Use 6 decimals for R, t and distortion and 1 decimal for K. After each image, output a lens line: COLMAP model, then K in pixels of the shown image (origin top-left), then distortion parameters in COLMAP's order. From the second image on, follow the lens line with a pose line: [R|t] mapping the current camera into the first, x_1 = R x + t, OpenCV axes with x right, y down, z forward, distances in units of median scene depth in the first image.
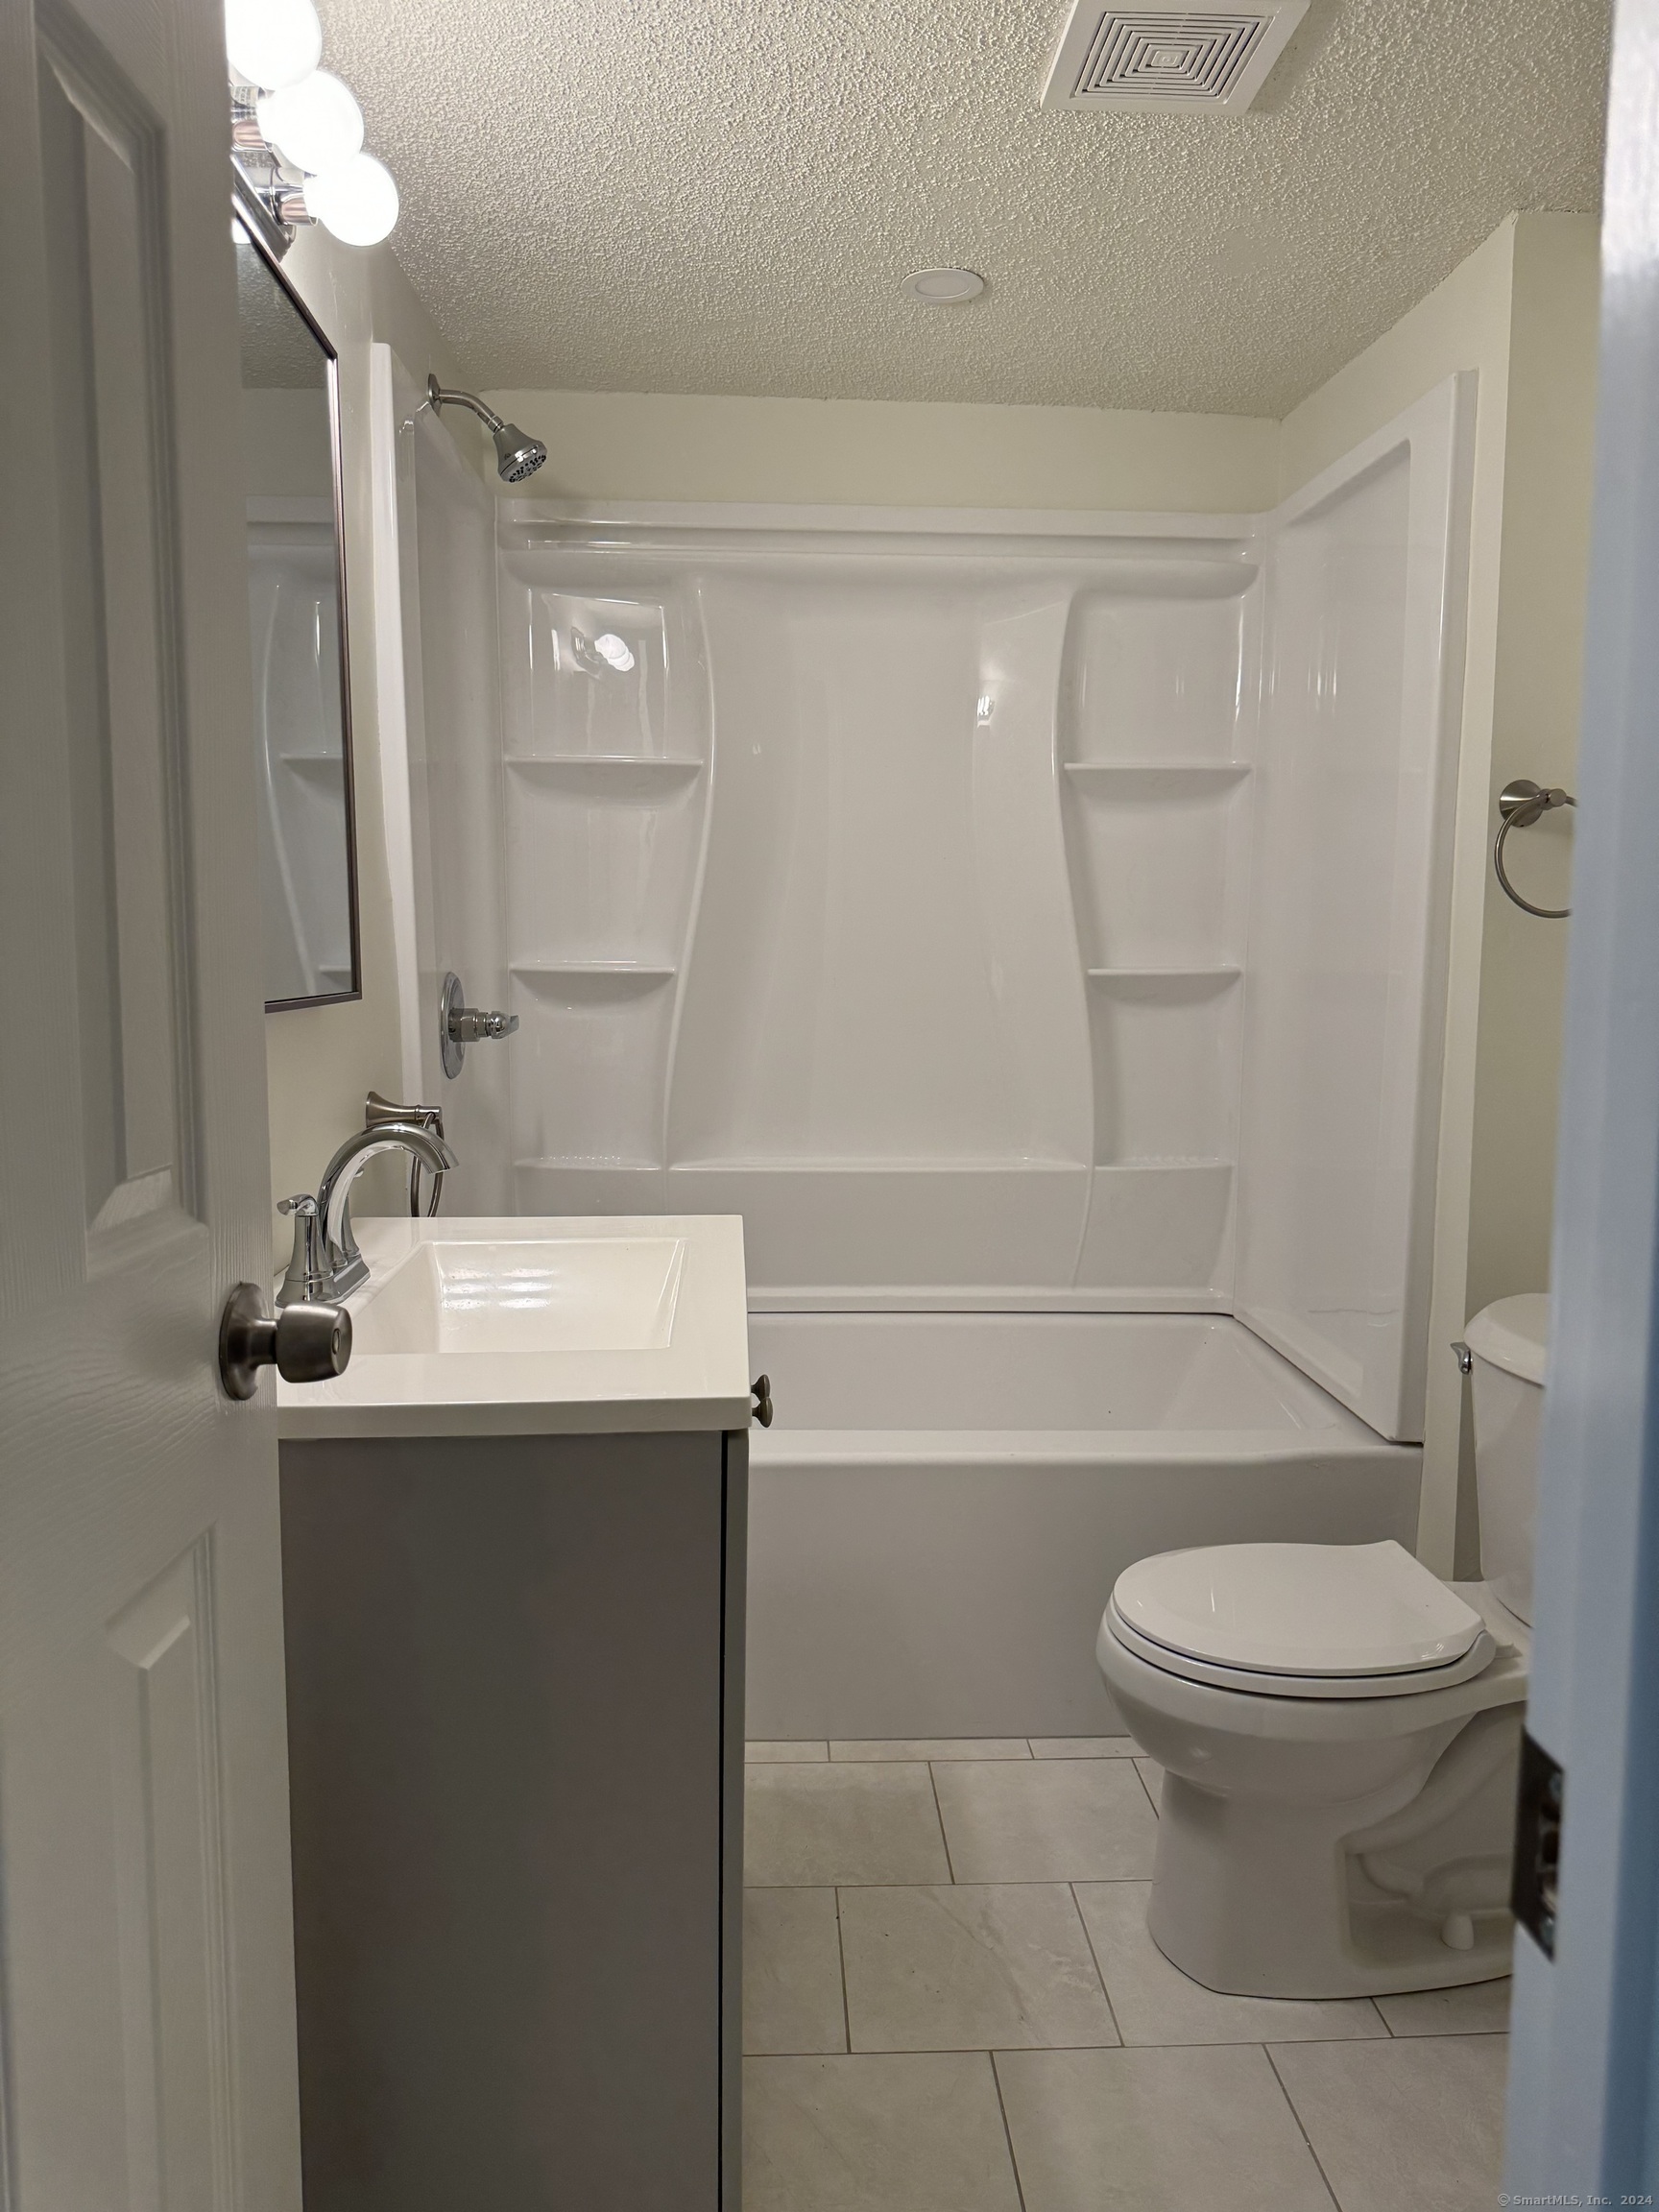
lens RADIAL K [[1557.6, 0, 829.5], [0, 1557.6, 1106.0], [0, 0, 1]] dist [0.023495, -0.024656]
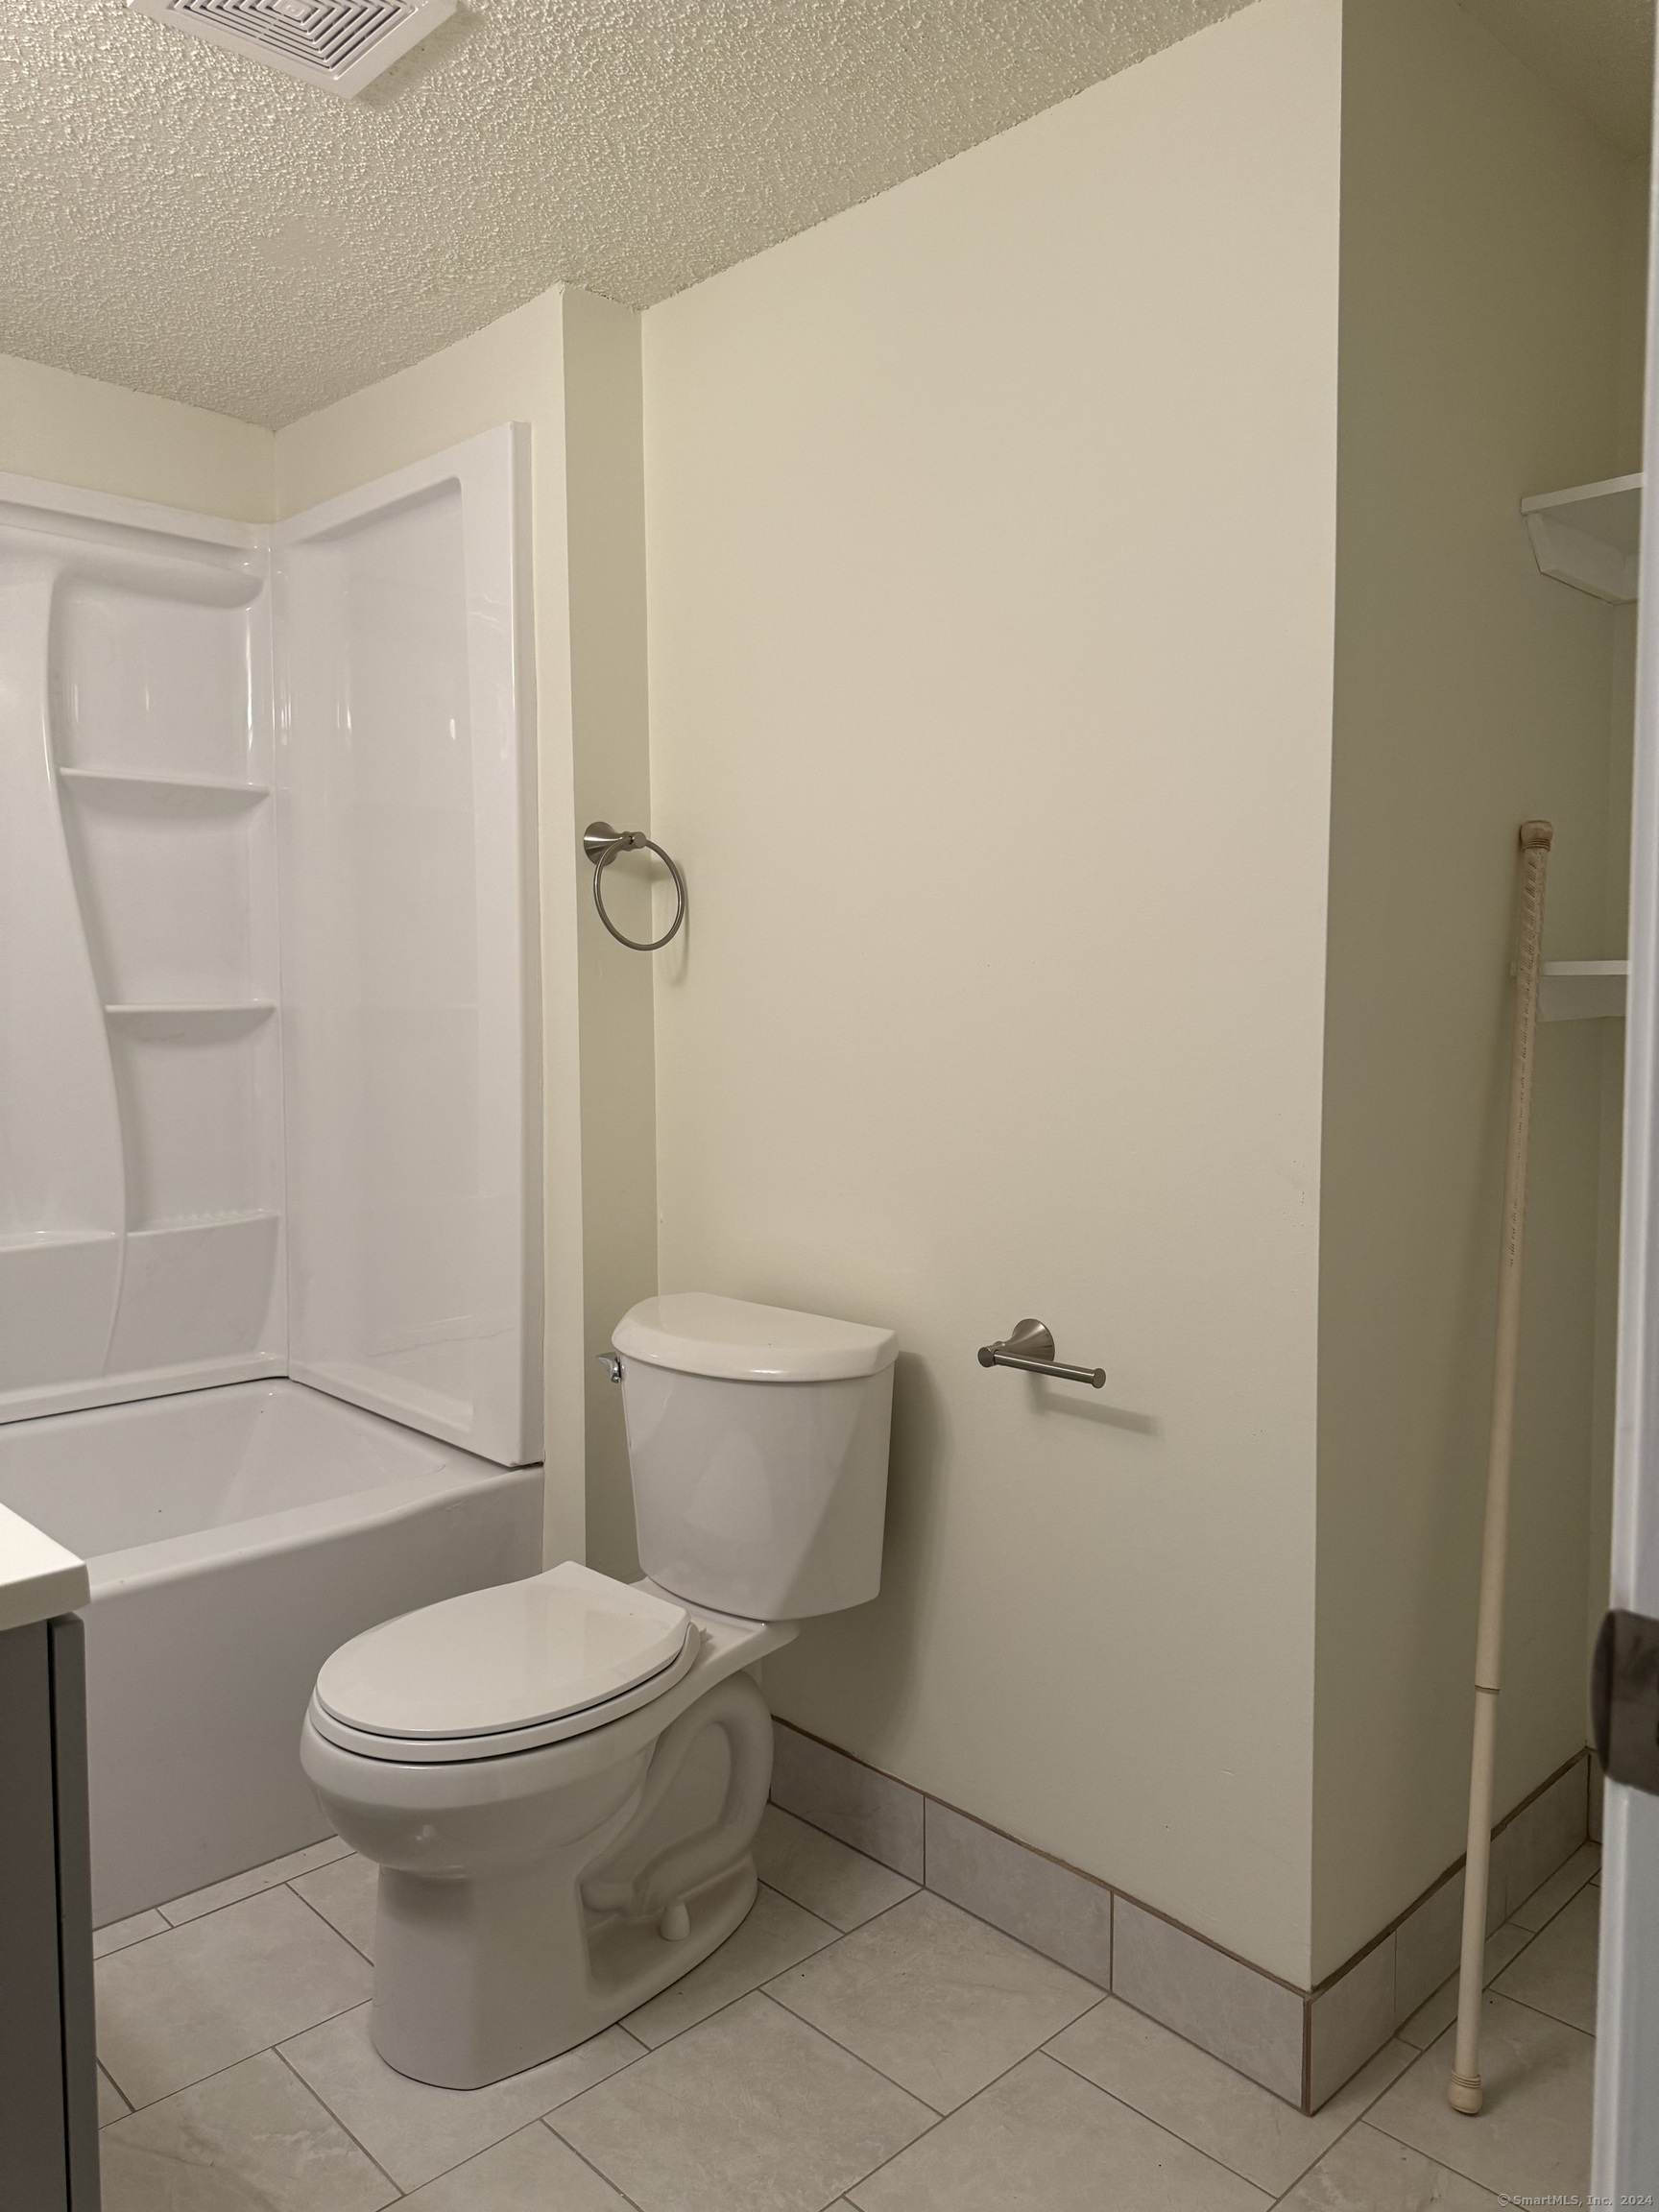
lens RADIAL K [[1569.5, 0, 829.5], [0, 1569.5, 1106.0], [0, 0, 1]] dist [-0.012217, 0.002287]
pose [[0.754050, -0.056105, 0.654416, -0.141794], [0.075485, 0.997146, -0.001489, -0.001381], [-0.652465, 0.050521, 0.756133, 0.106776]]
